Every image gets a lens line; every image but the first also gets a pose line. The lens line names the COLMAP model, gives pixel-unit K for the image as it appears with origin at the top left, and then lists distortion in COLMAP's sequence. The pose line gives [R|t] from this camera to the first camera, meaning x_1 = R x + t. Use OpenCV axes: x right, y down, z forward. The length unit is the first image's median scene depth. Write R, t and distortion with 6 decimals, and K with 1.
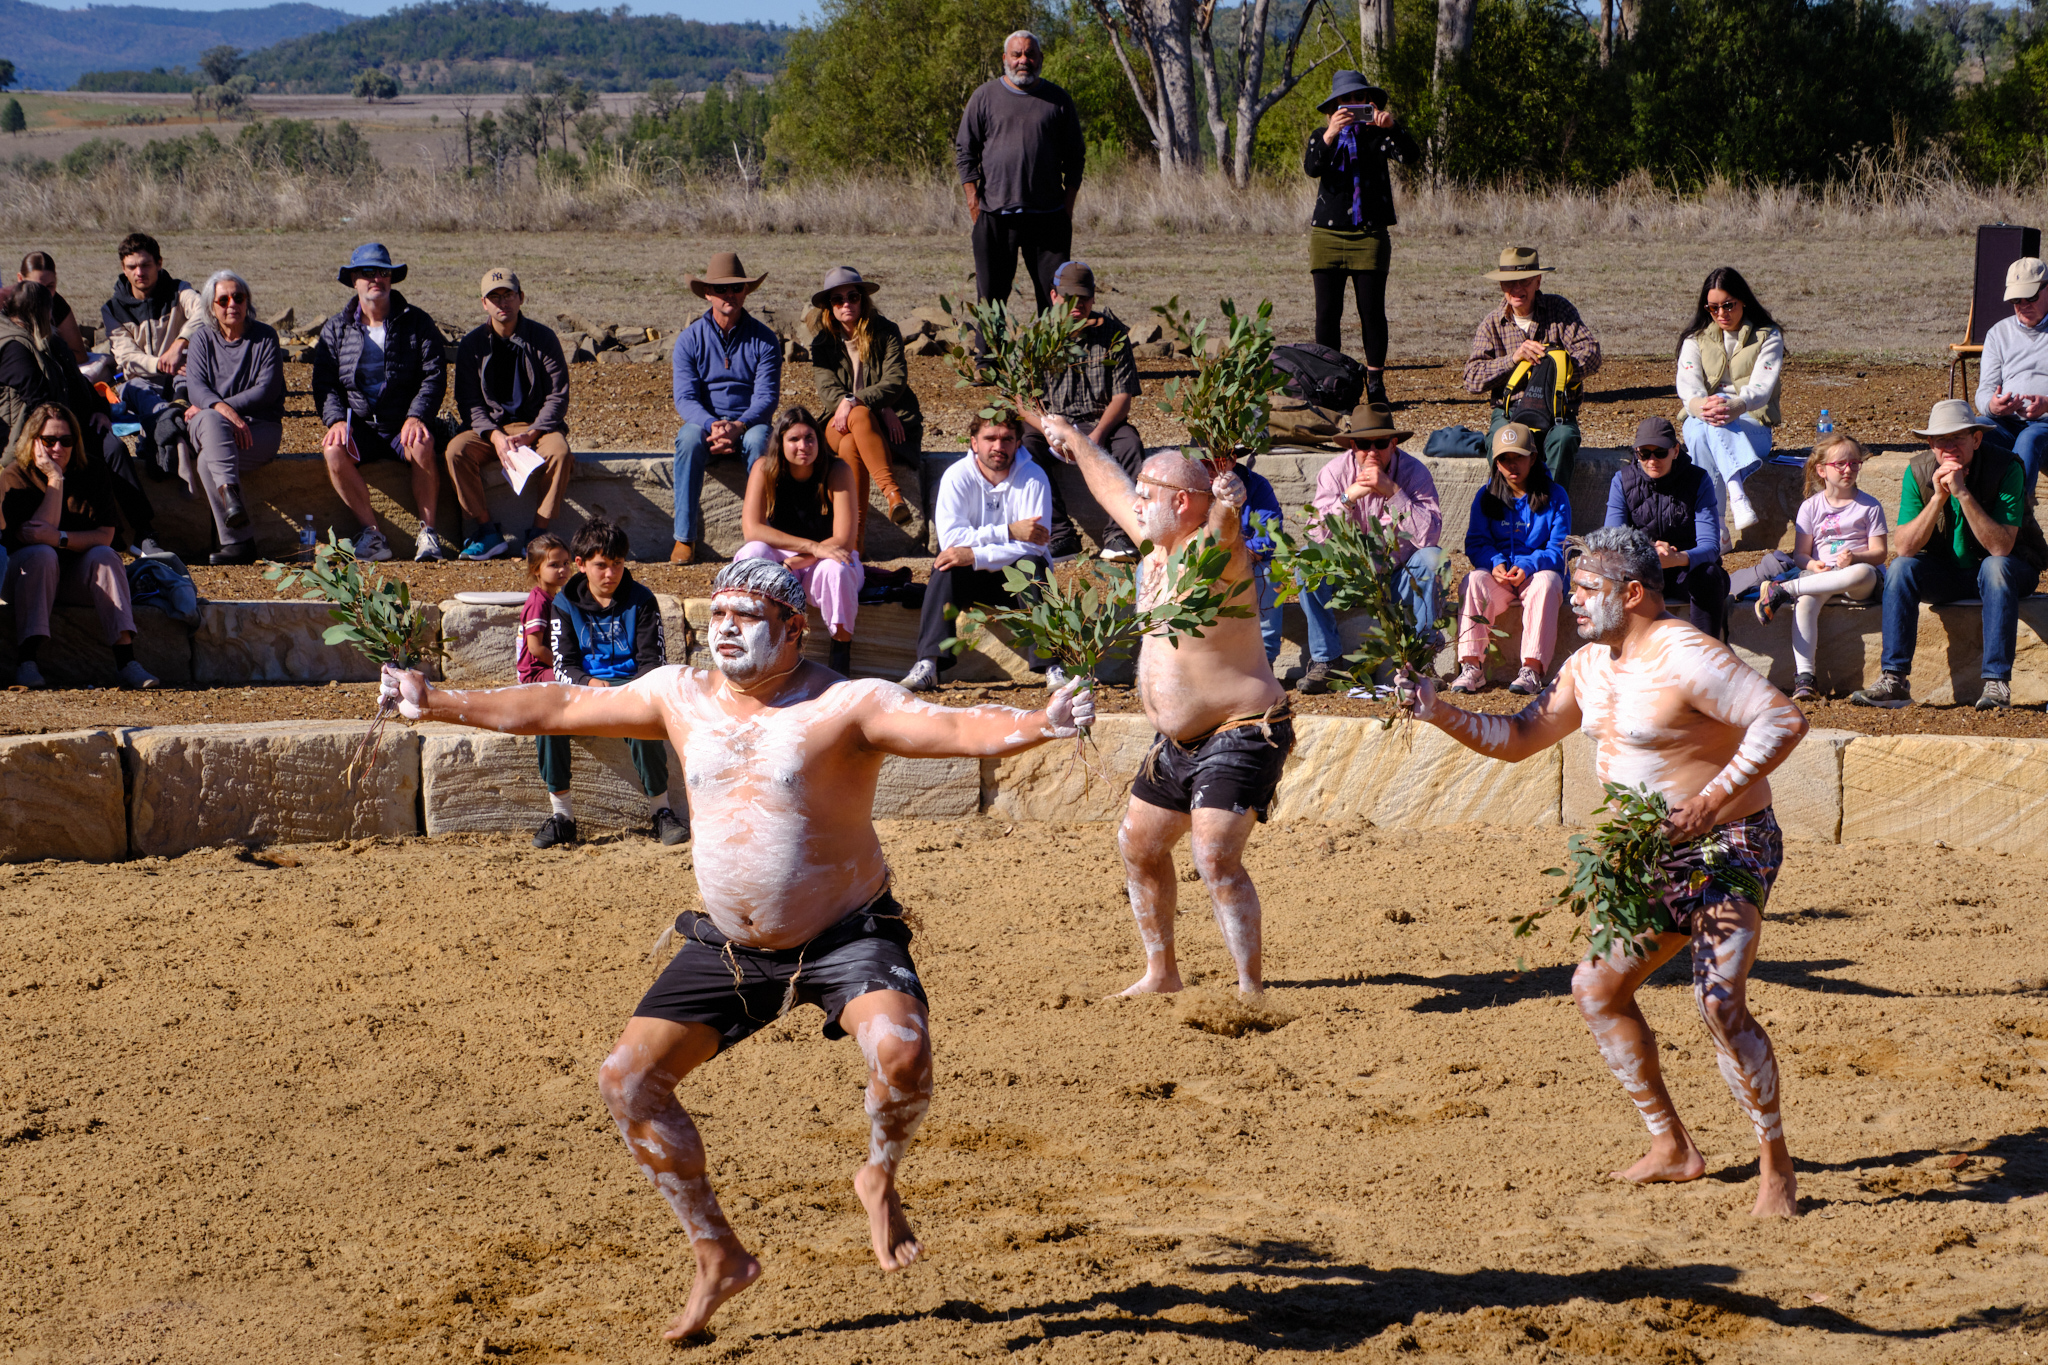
lens RADIAL K [[6012.9, 0, 1029.3], [0, 6012.9, 682.7], [0, 0, 1]] dist [0.045666, 0.000000]
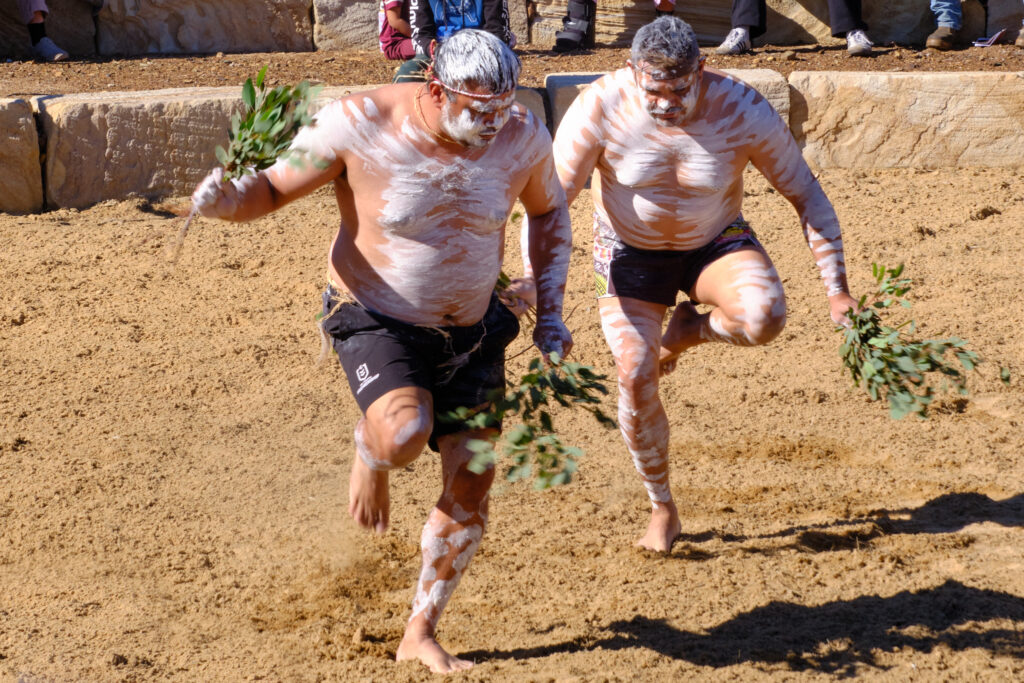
lens RADIAL K [[3006.5, 0, 509.8], [0, 3006.5, 340.0], [0, 0, 1]] dist [0.045666, 0.000000]
pose [[0.995271, -0.014950, -0.095981, -0.006883], [0.015096, 0.999886, 0.000802, 0.054344], [0.095958, -0.002248, 0.995383, 0.435375]]
